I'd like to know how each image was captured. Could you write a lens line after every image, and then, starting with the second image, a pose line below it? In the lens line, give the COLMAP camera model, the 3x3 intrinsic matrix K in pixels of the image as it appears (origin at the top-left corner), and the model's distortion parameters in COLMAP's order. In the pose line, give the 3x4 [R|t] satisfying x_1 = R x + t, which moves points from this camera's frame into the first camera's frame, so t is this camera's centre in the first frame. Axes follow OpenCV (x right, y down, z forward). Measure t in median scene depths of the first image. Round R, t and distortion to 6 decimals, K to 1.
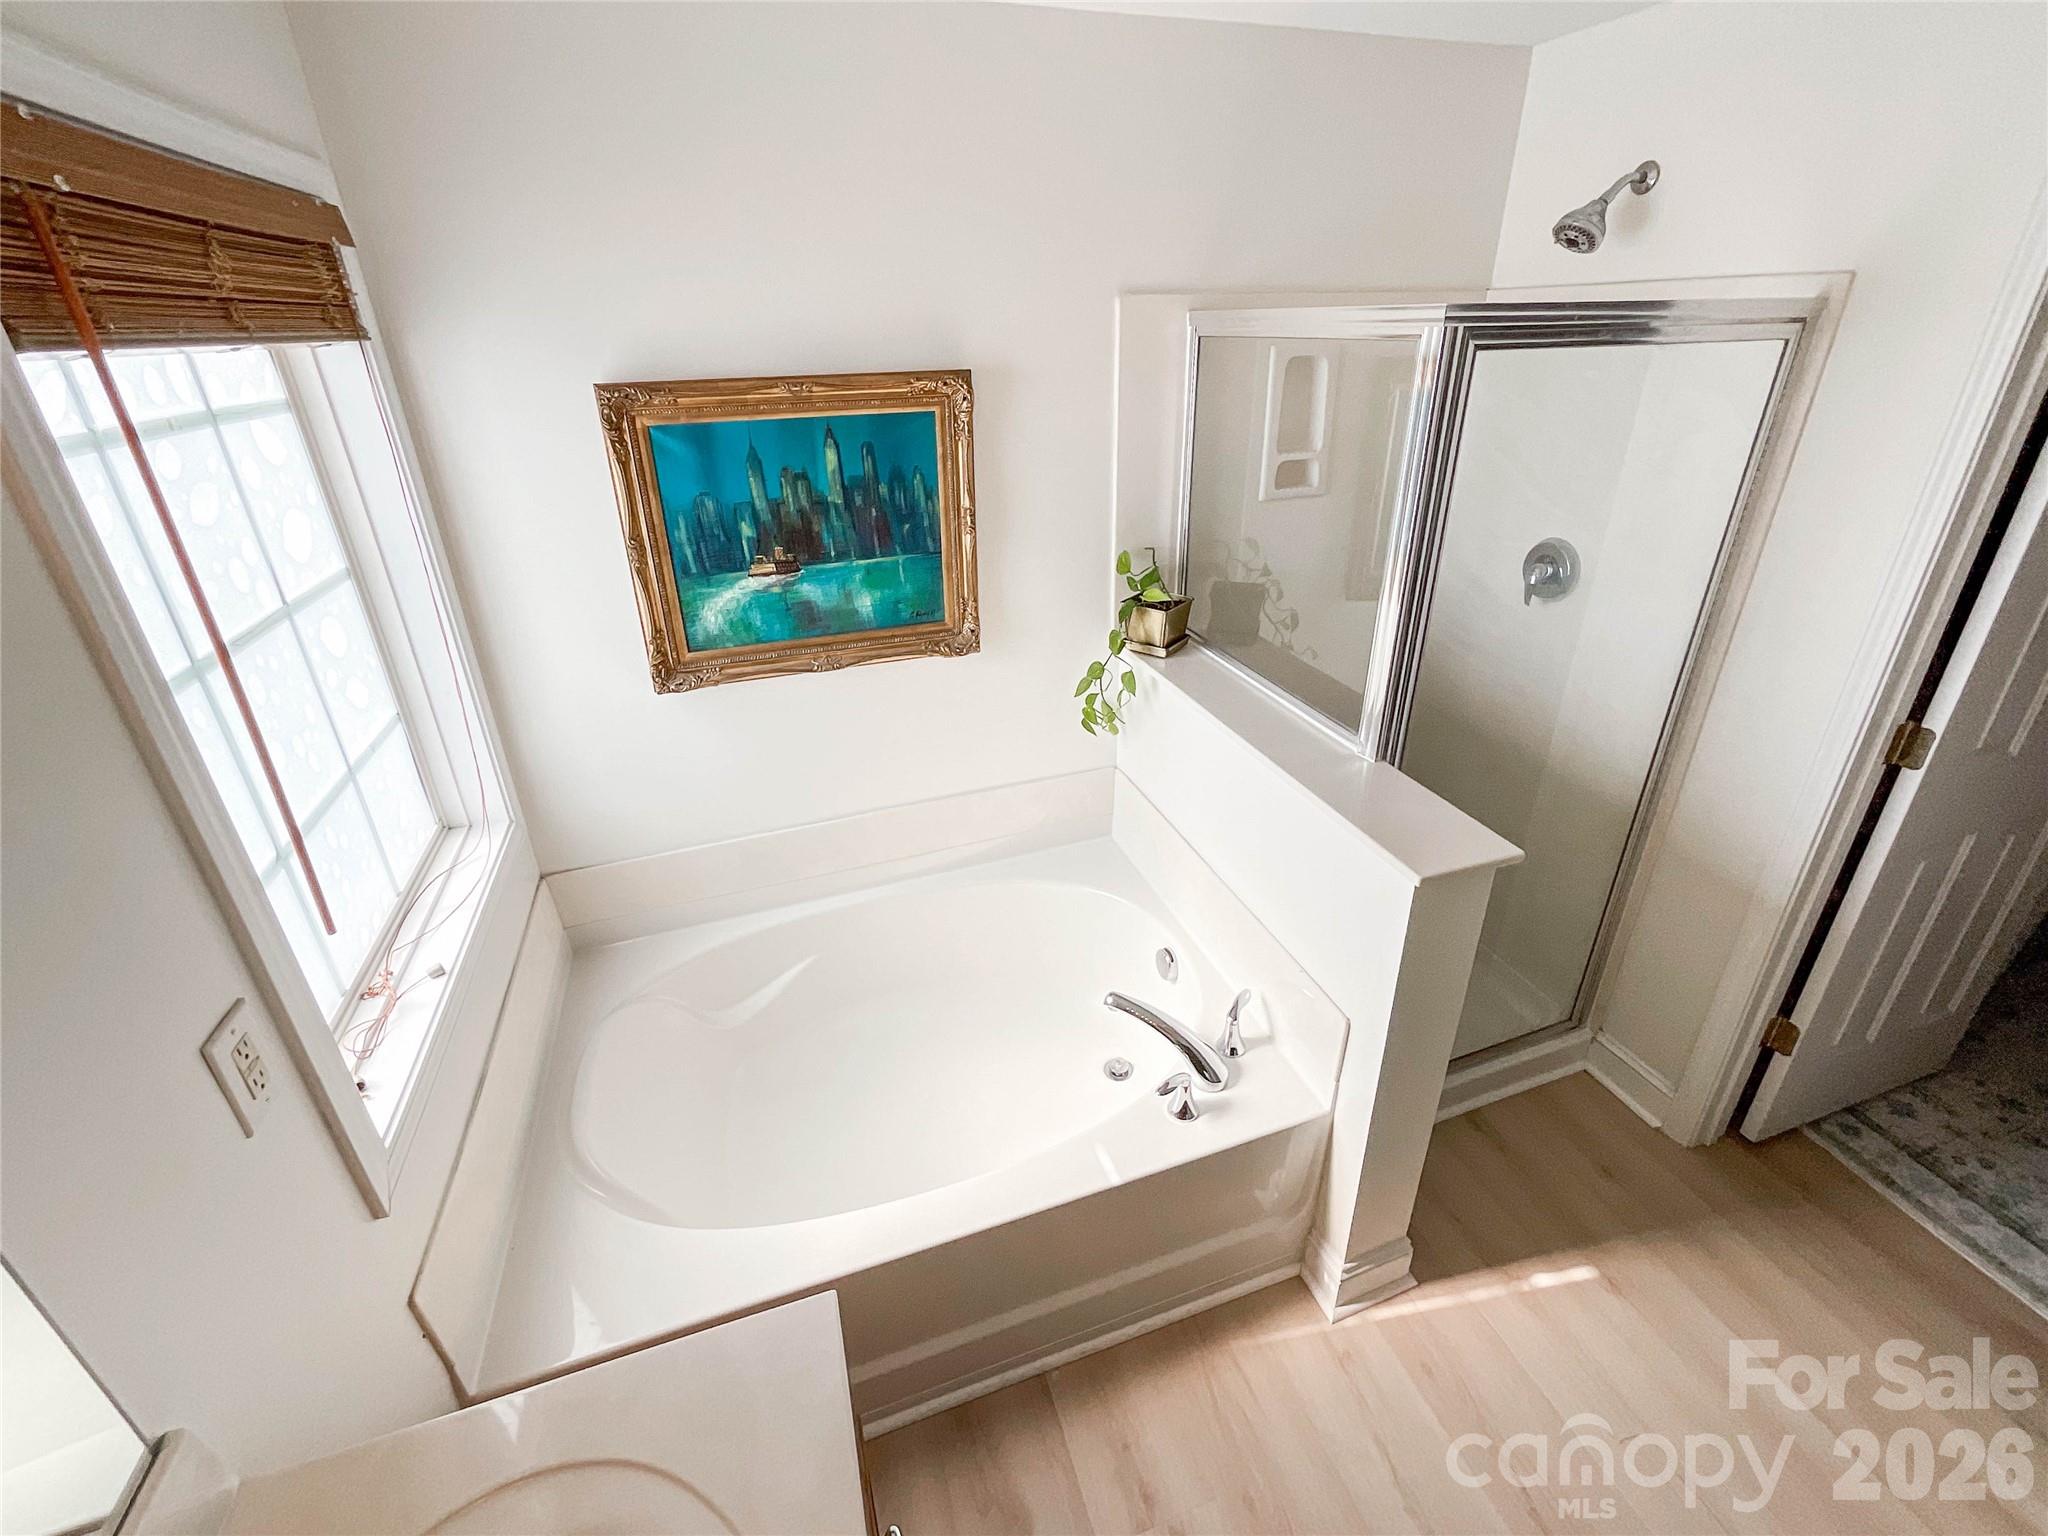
lens RADIAL K [[866.1, 0, 1025.8], [0, 866.1, 704.6], [0, 0, 1]] dist [-0.015796, 0.000108]
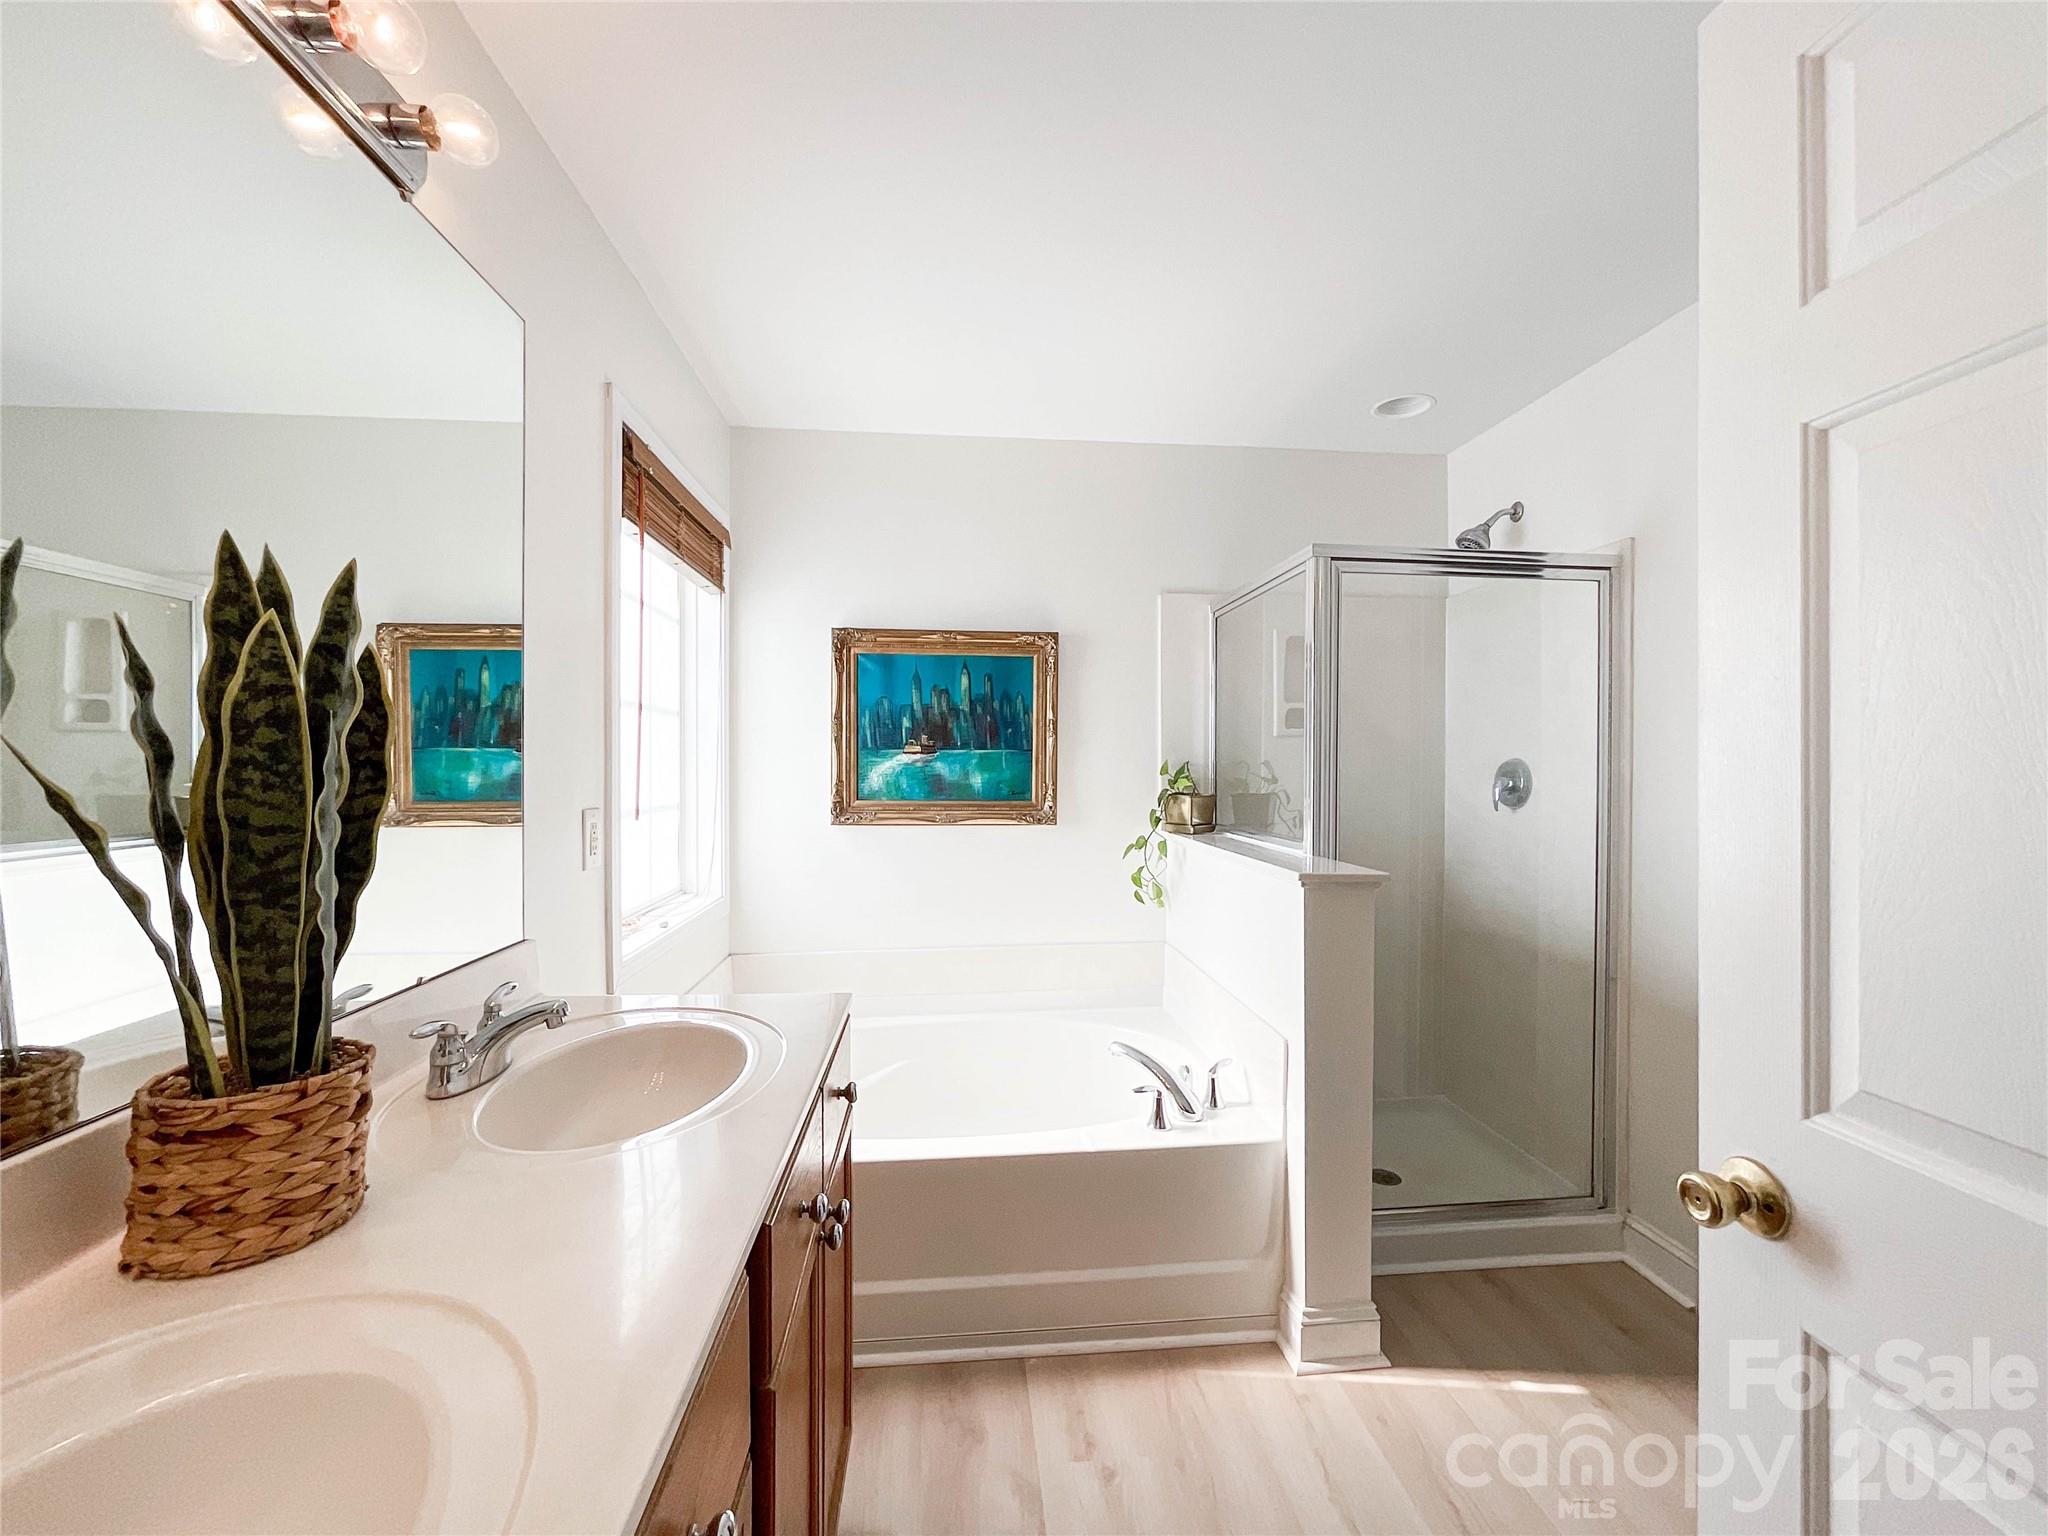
lens RADIAL K [[856.2, 0, 1027.8], [0, 856.2, 759.0], [0, 0, 1]] dist [-0.003713, 0.000120]
pose [[0.975408, 0.020926, -0.219412, 0.223257], [-0.108259, 0.912612, -0.394232, 0.429911], [0.191989, 0.408290, 0.892434, -0.294548]]
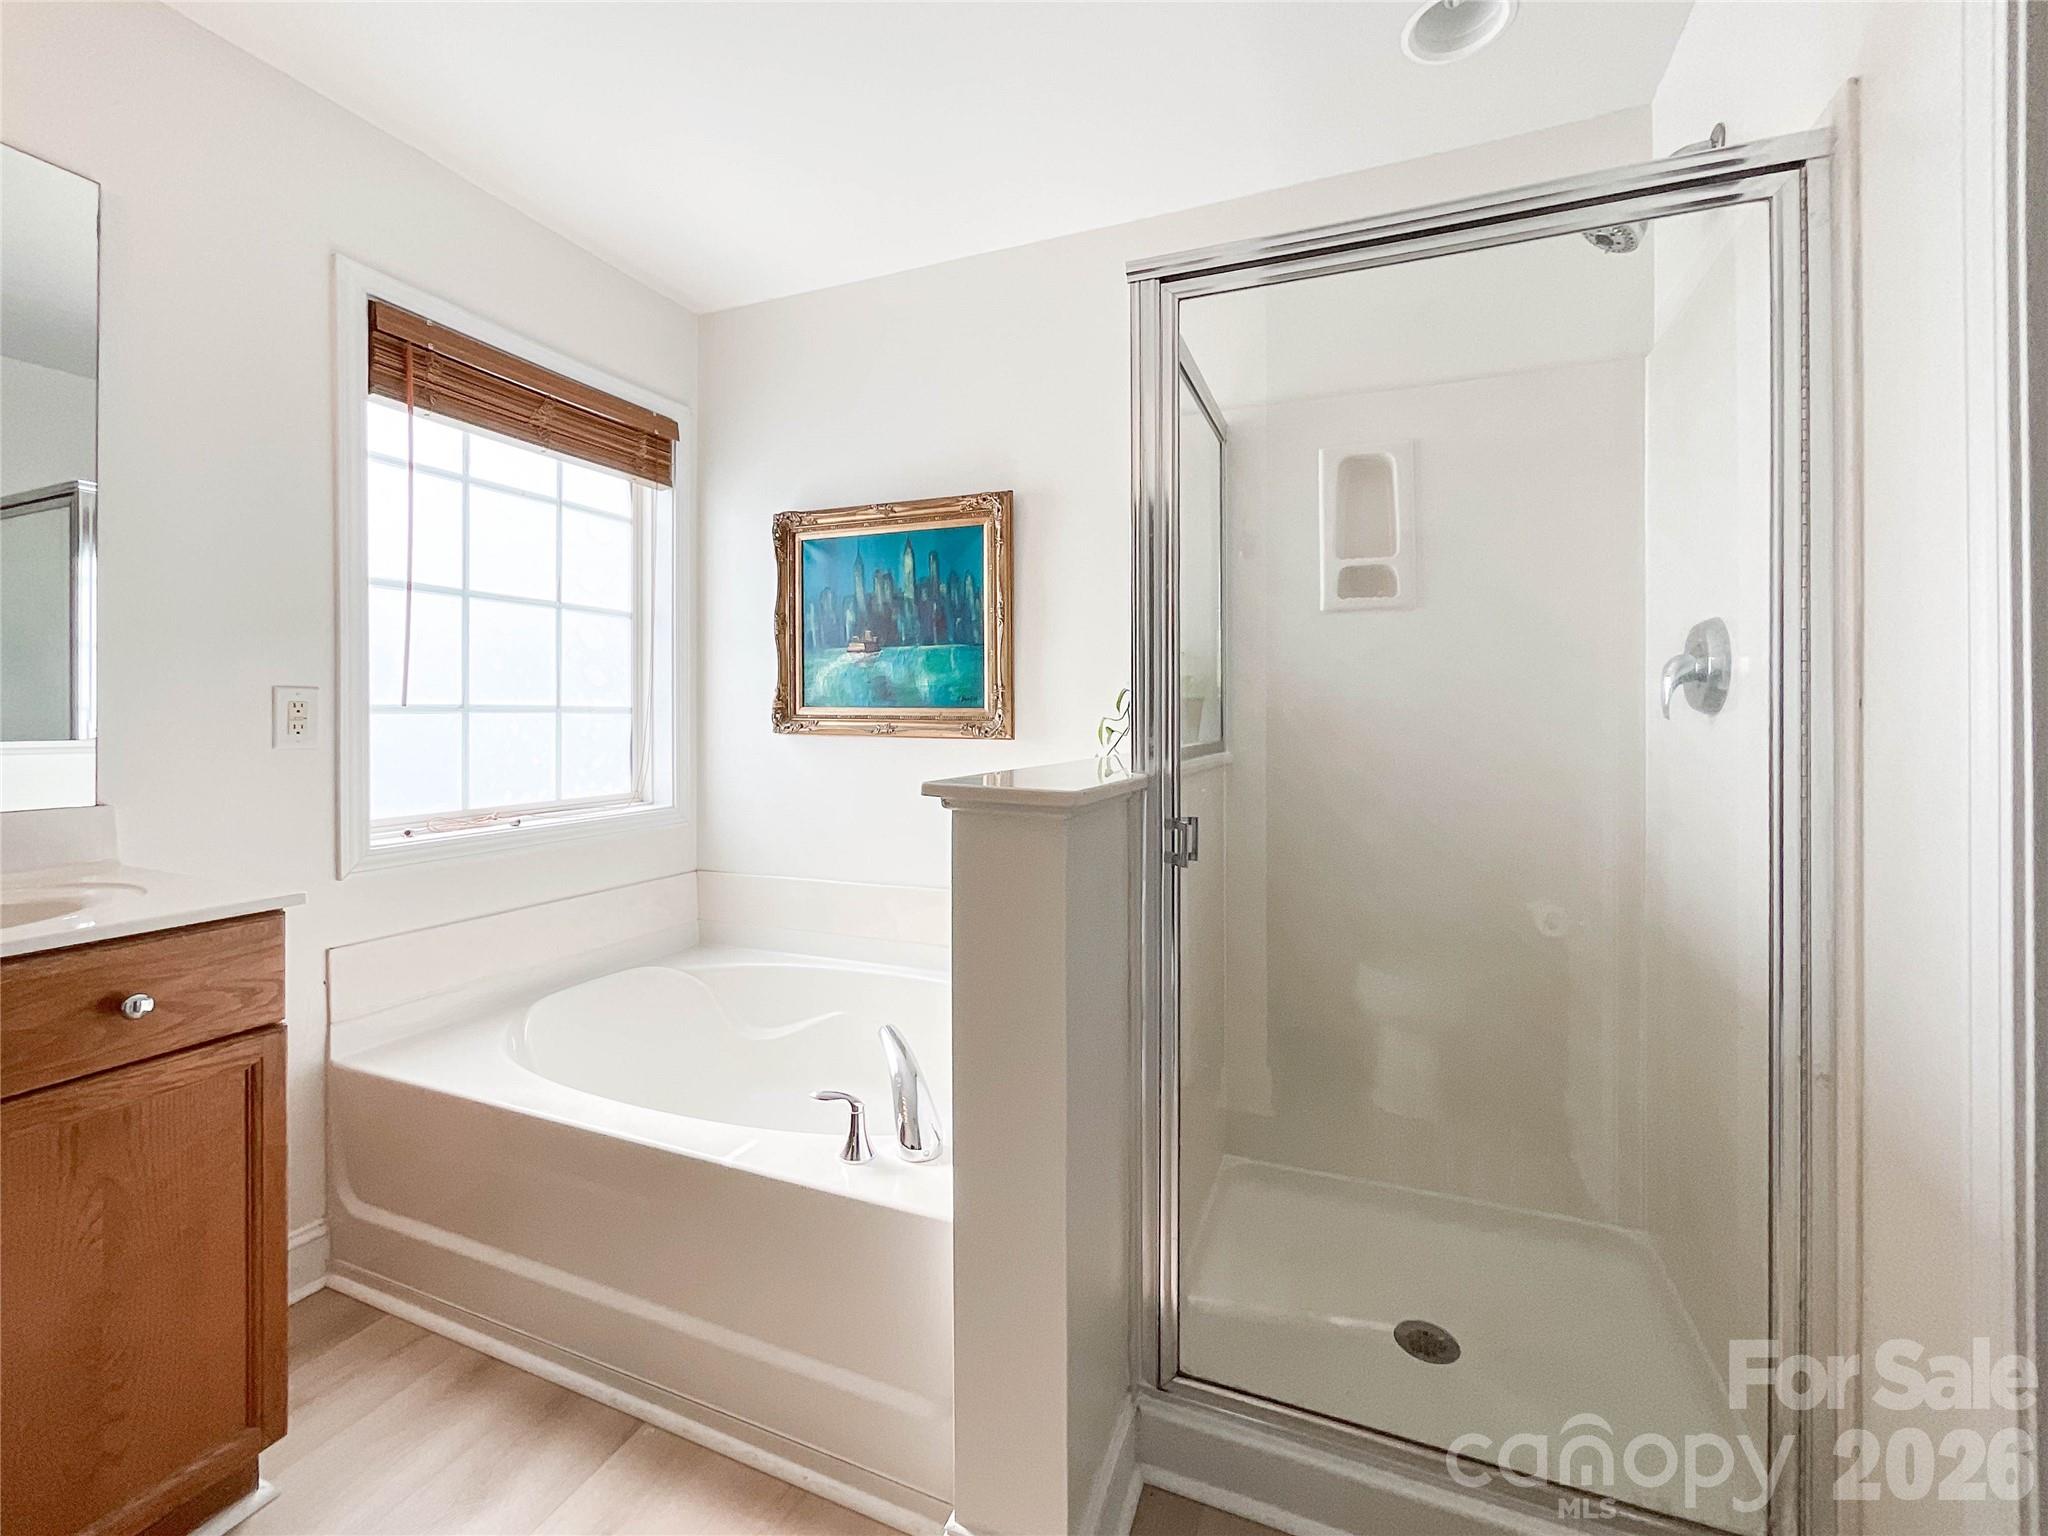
lens RADIAL K [[866.1, 0, 1025.8], [0, 866.1, 704.6], [0, 0, 1]] dist [-0.015796, 0.000108]
pose [[0.752521, 0.016688, -0.658356, 0.737586], [-0.283241, 0.910699, -0.300669, 0.237653], [0.594547, 0.412733, 0.690047, 0.296666]]
